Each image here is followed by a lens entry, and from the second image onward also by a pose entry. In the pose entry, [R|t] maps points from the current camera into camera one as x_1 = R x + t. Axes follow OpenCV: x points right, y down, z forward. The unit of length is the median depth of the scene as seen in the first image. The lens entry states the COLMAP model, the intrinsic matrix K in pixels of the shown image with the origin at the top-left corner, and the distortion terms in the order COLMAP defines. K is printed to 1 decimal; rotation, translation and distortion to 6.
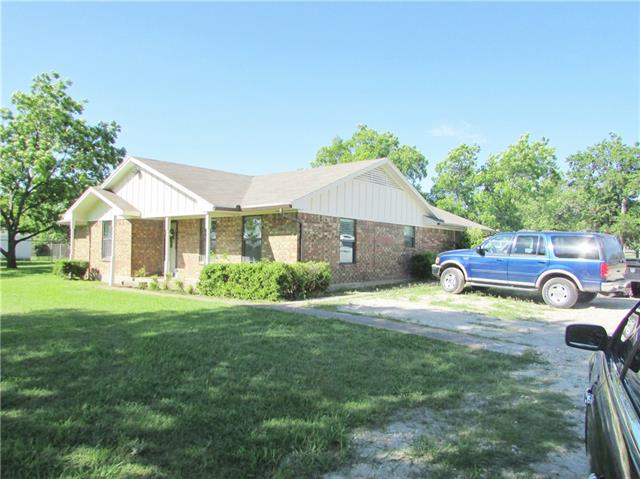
lens RADIAL K [[466.8, 0, 320.0], [0, 466.8, 239.5], [0, 0, 1]] dist [-0.000019, 0.000967]
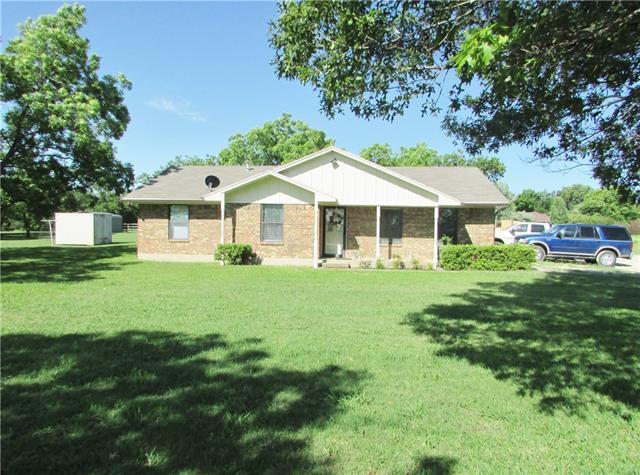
lens RADIAL K [[476.2, 0, 320.0], [0, 476.2, 237.5], [0, 0, 1]] dist [0.002706, 0.007272]
pose [[0.782282, -0.005121, 0.622904, -1.327563], [-0.022541, 0.999079, 0.036522, -0.010466], [-0.622517, -0.042611, 0.781445, 0.194901]]
